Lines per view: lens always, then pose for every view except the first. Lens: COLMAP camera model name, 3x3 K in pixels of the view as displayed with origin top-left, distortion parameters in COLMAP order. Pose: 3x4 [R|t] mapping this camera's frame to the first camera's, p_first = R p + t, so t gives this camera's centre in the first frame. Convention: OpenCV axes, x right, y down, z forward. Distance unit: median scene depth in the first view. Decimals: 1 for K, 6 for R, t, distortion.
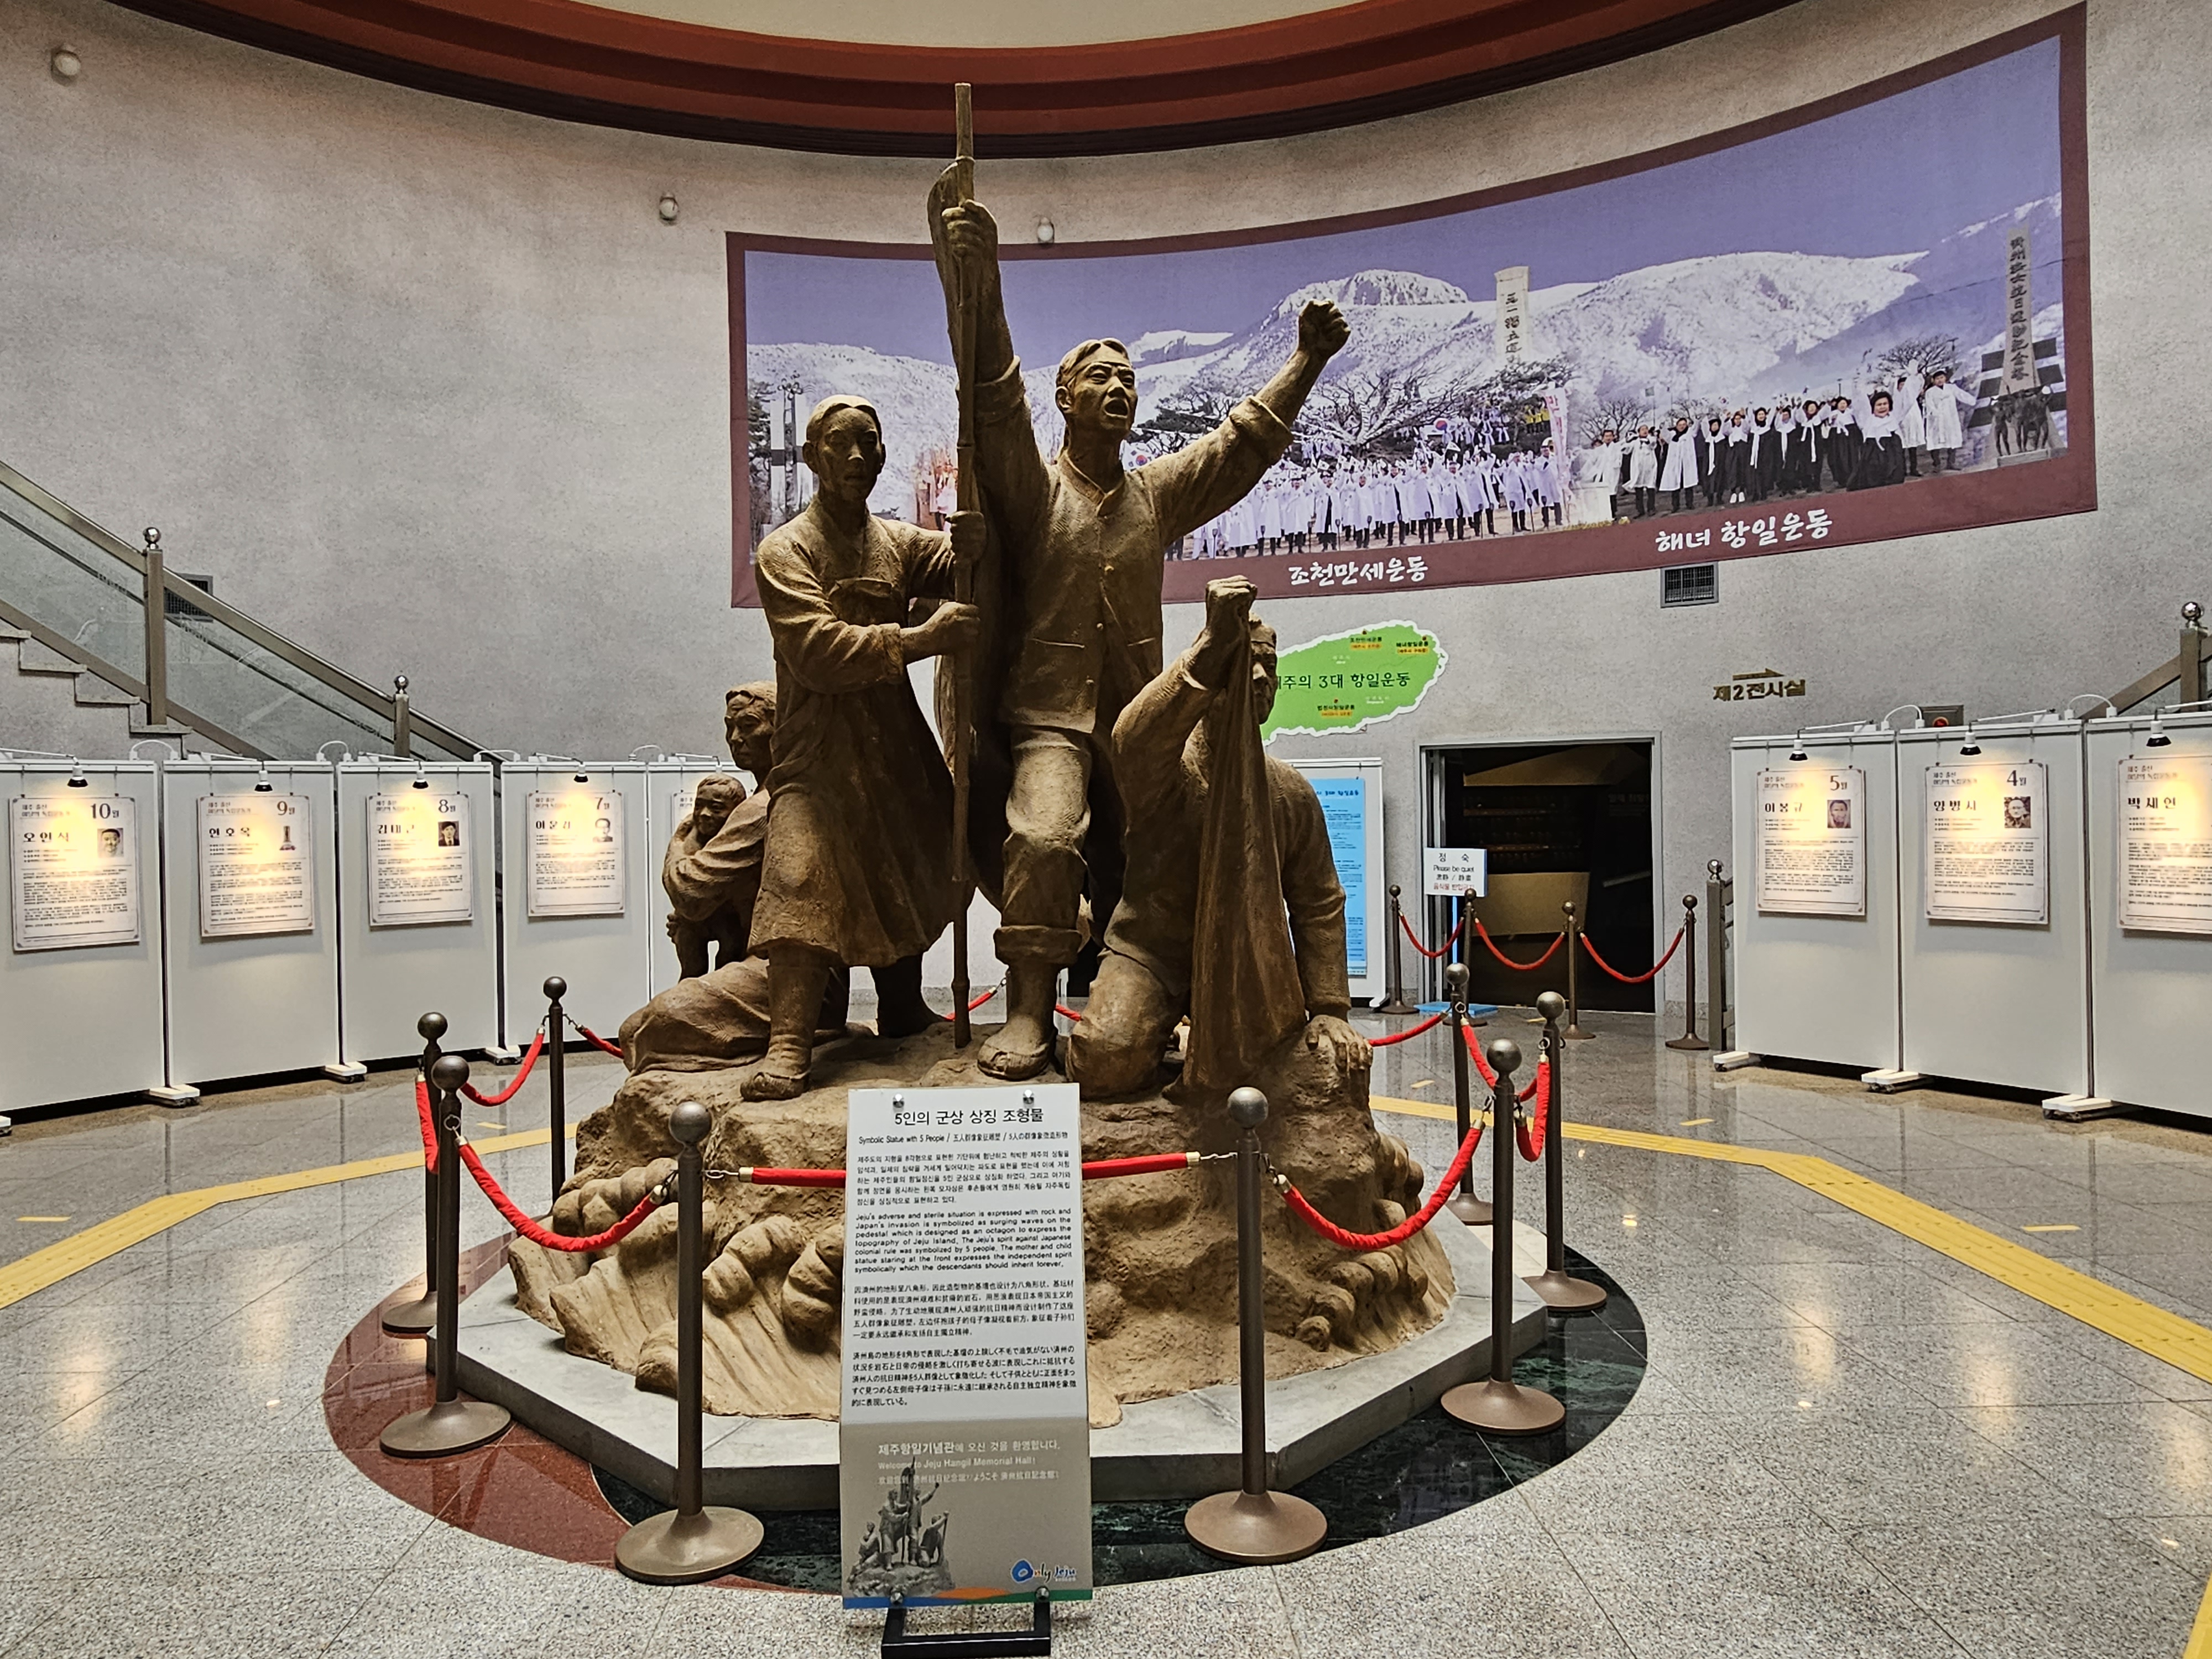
lens RADIAL K [[1530.2, 0, 1100.0], [0, 1530.2, 814.1], [0, 0, 1]] dist [-0.000096, 0.004538]
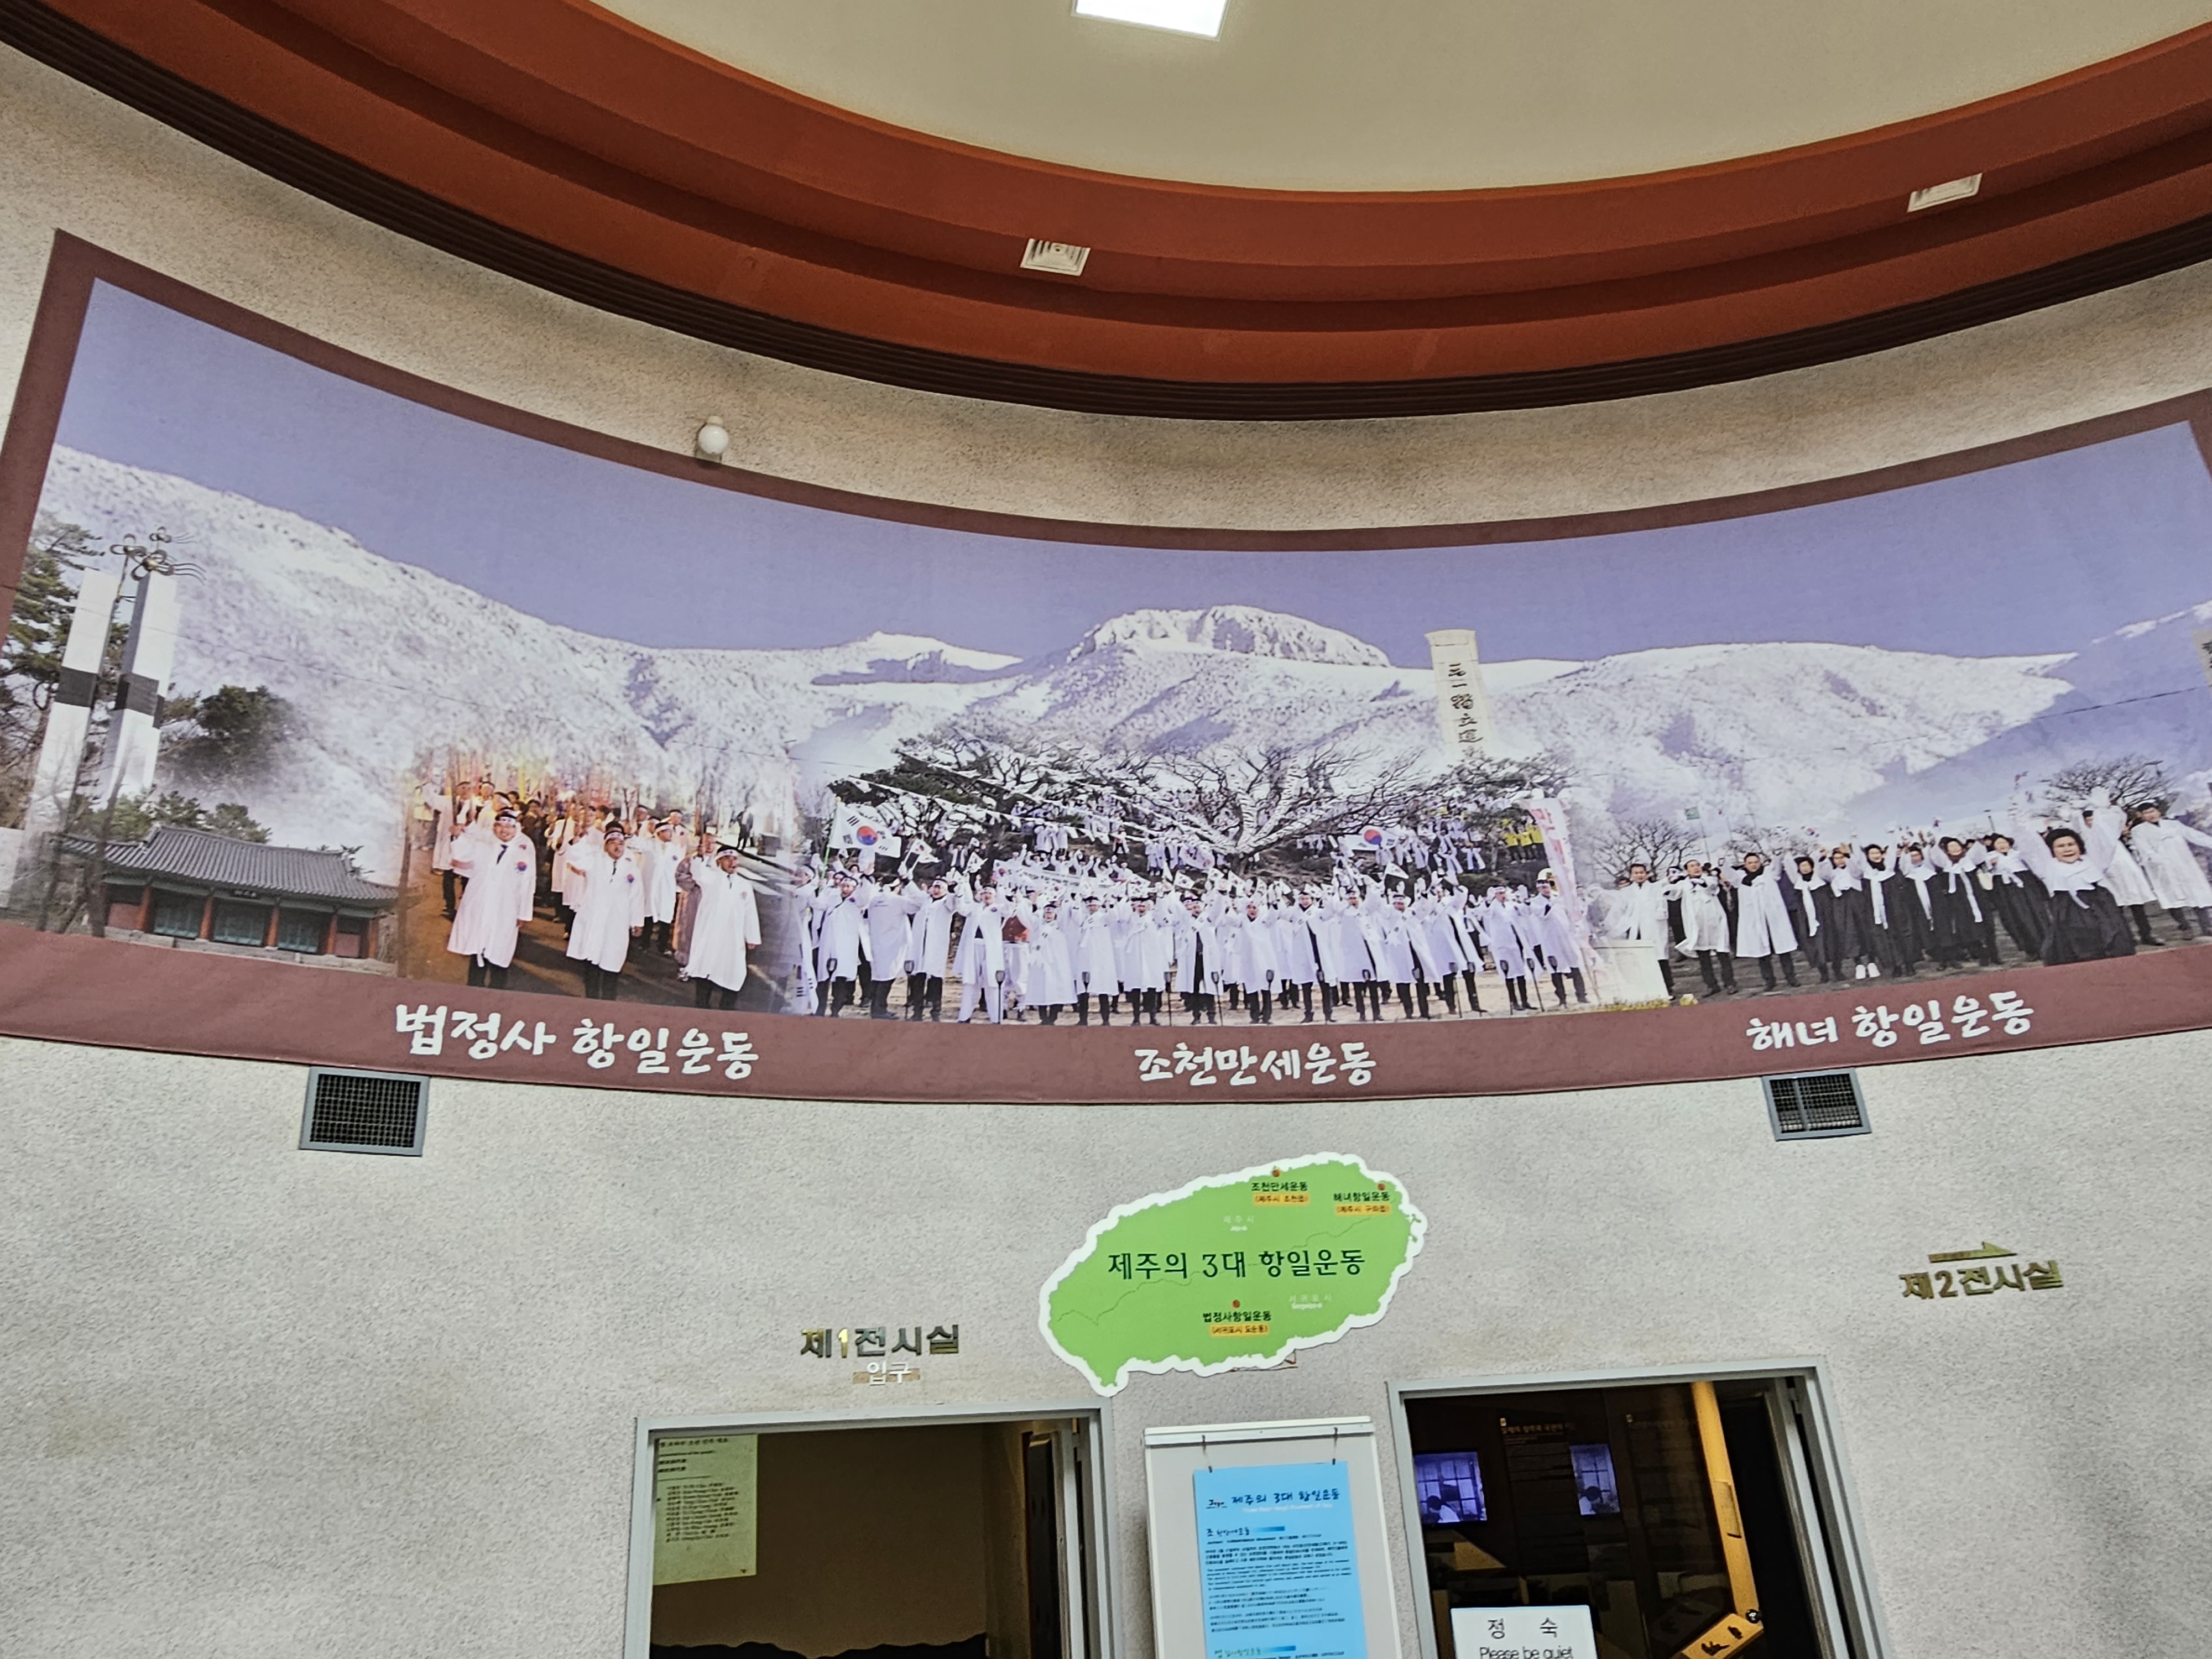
lens RADIAL K [[1530.2, 0, 1100.0], [0, 1530.2, 814.1], [0, 0, 1]] dist [-0.000096, 0.004538]
pose [[0.873618, 0.159599, 0.459696, -0.161207], [0.042621, 0.915958, -0.399004, -0.021407], [-0.484743, 0.368169, 0.793395, 0.571685]]
